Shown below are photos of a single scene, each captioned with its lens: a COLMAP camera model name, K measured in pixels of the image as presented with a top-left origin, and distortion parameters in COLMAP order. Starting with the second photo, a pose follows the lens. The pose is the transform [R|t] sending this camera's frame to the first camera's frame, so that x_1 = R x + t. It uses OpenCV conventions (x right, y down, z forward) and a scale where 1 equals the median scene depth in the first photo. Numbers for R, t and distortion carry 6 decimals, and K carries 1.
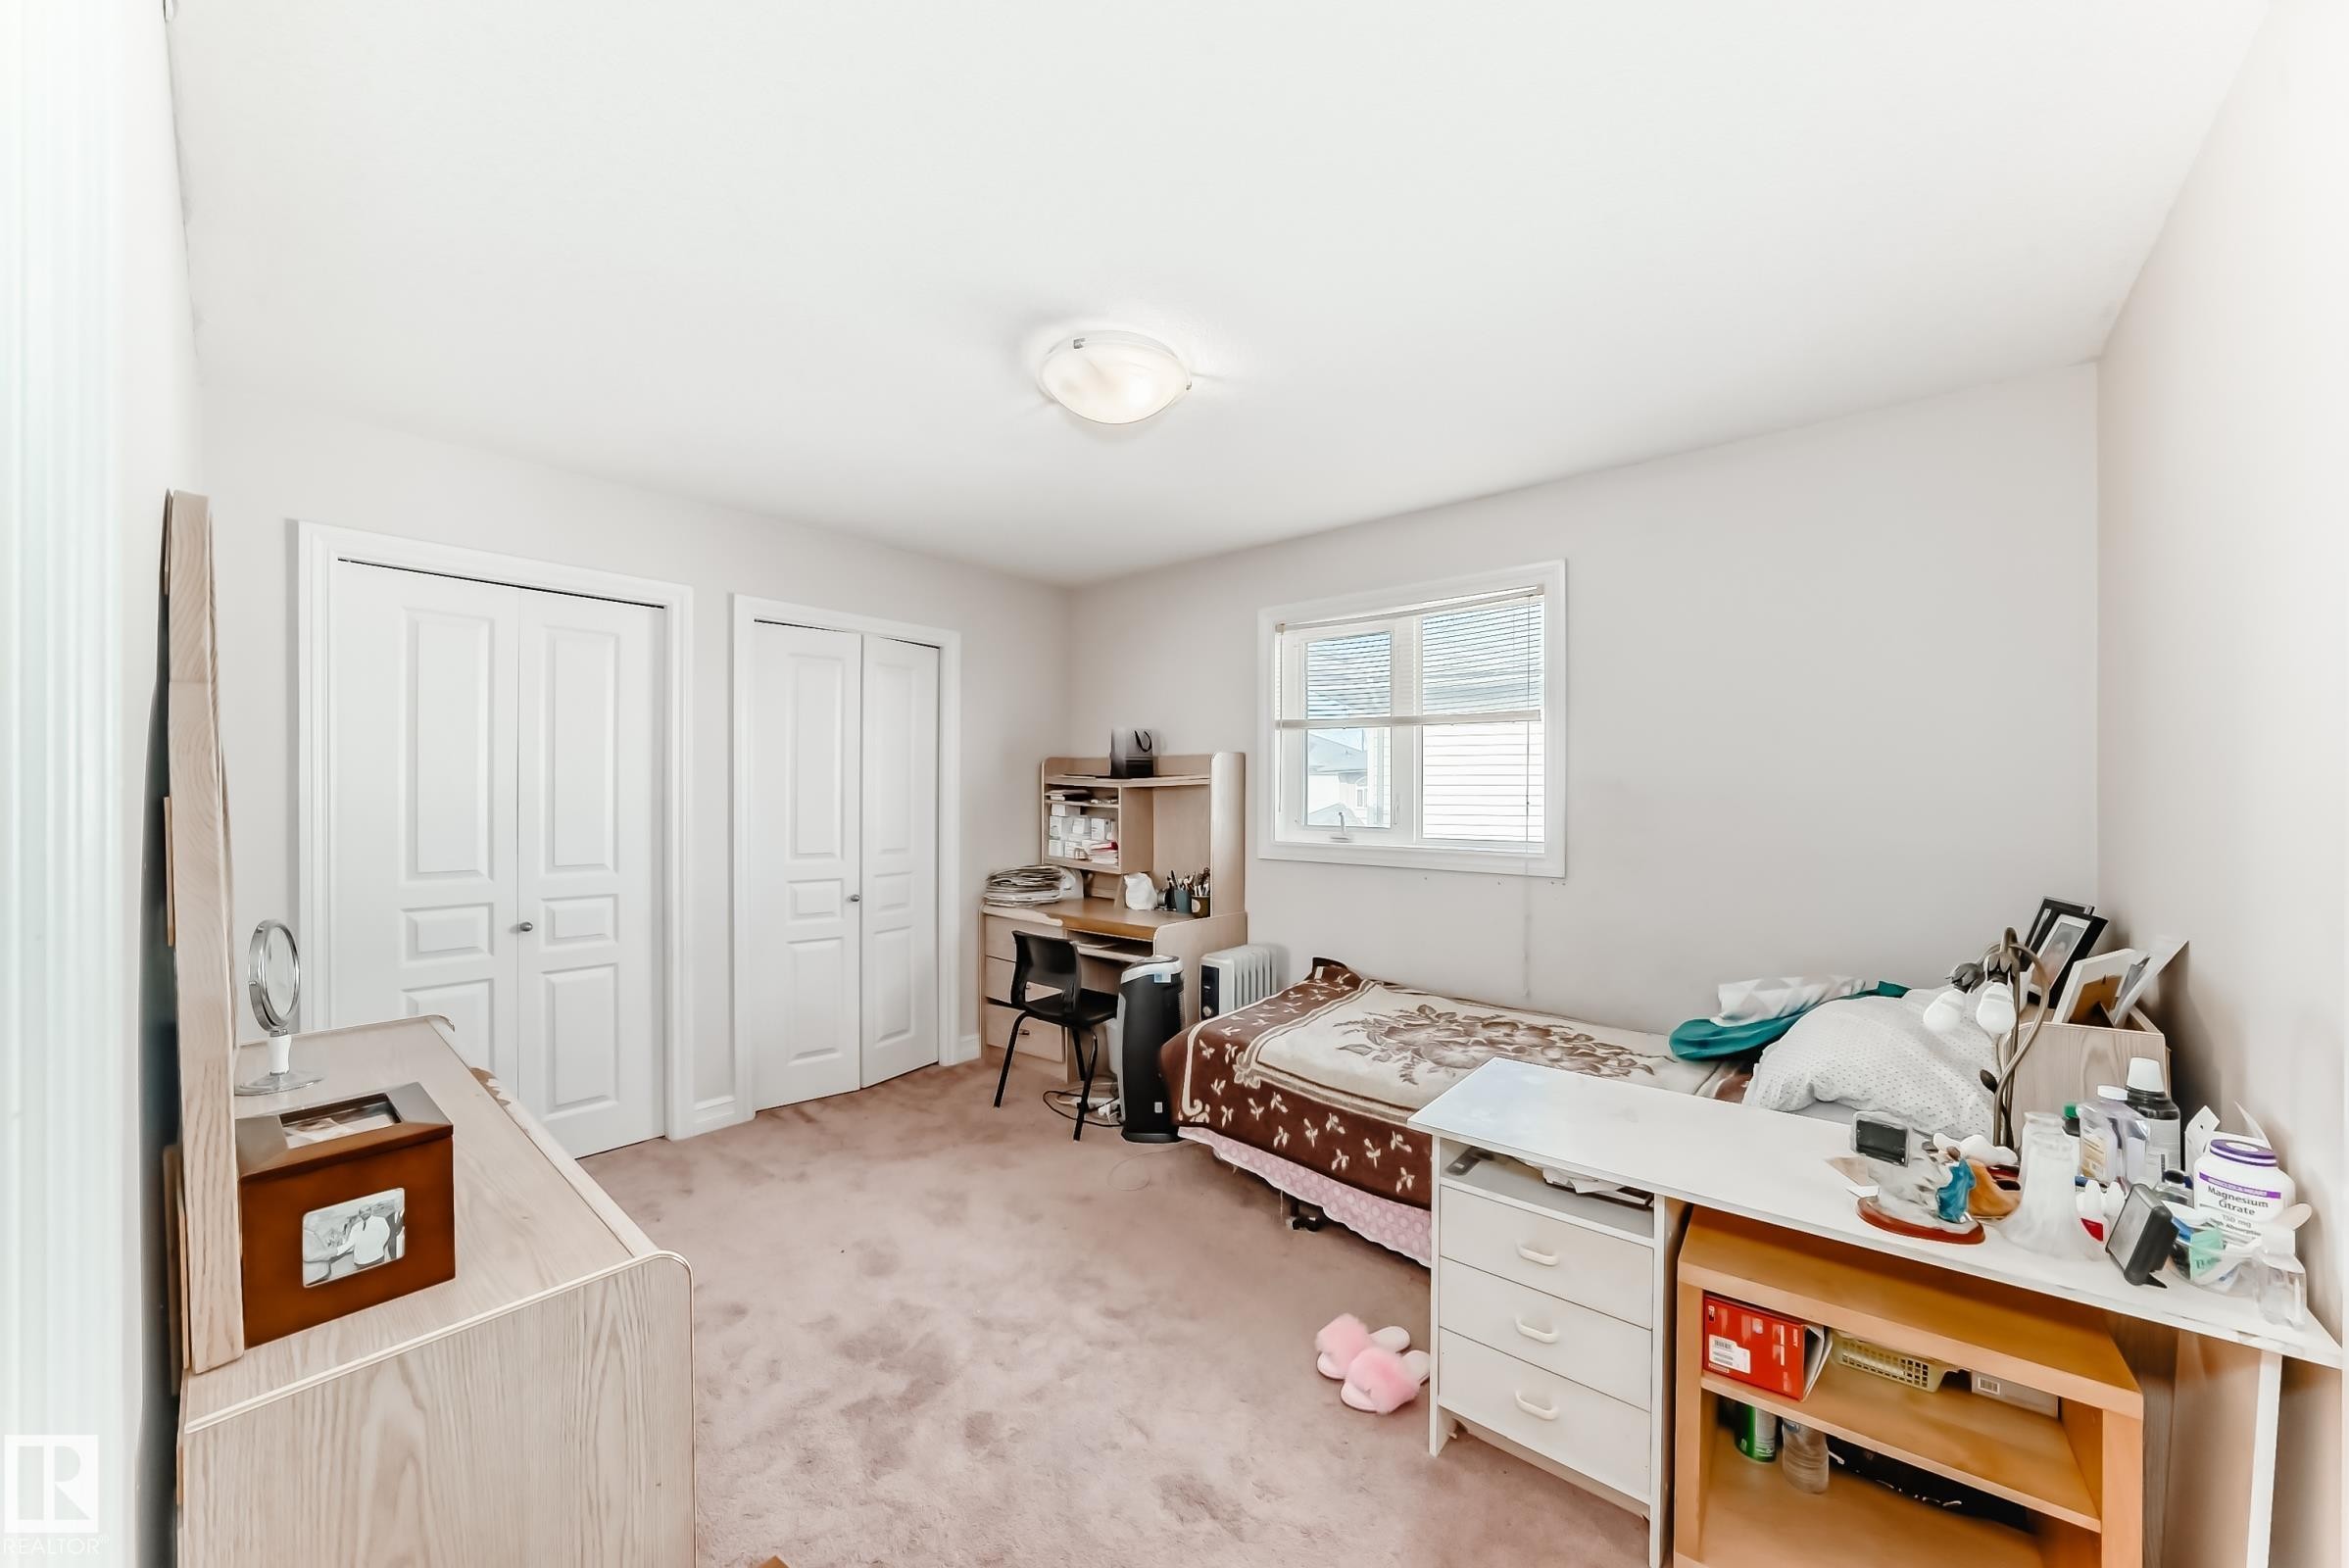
lens RADIAL K [[851.7, 0, 1185.2], [0, 851.7, 785.9], [0, 0, 1]] dist [-0.017358, 0.002416]
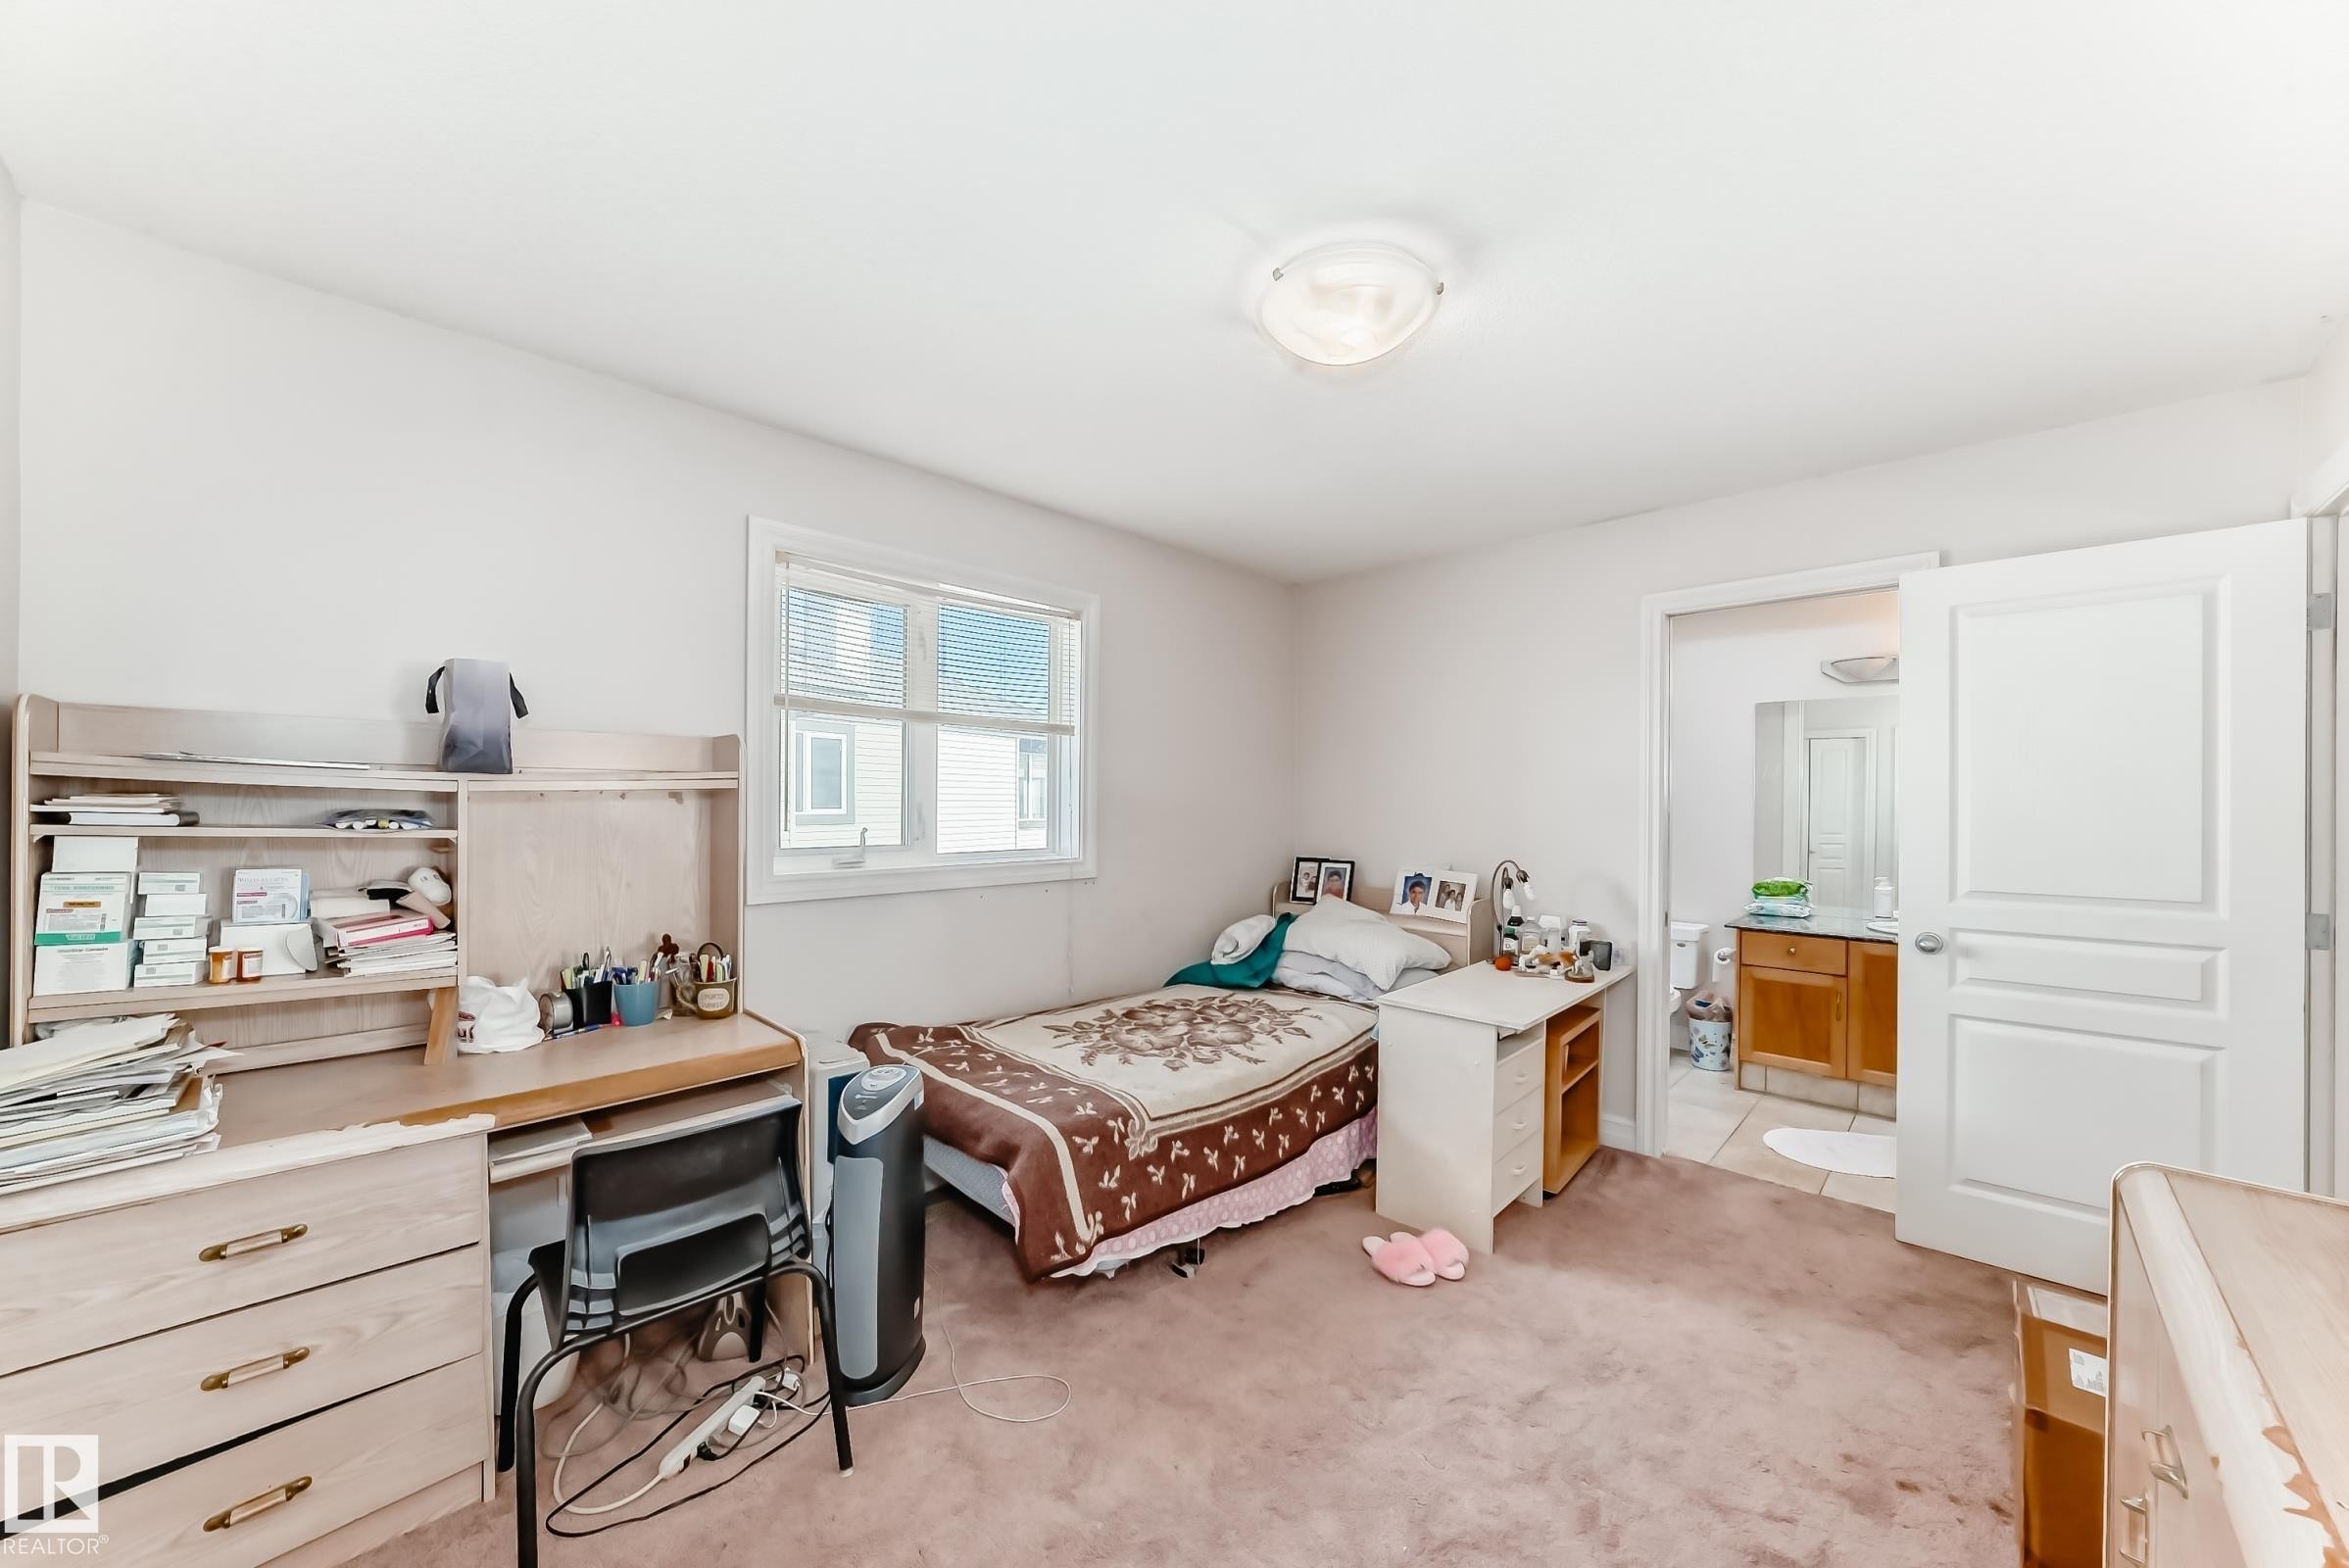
lens RADIAL K [[851.7, 0, 1185.8], [0, 851.7, 798.0], [0, 0, 1]] dist [-0.017358, 0.002416]
pose [[0.056698, 0.000827, 0.998391, -0.760607], [-0.010942, 0.999940, -0.000207, 0.001389], [-0.998331, -0.010913, 0.056704, 0.915501]]
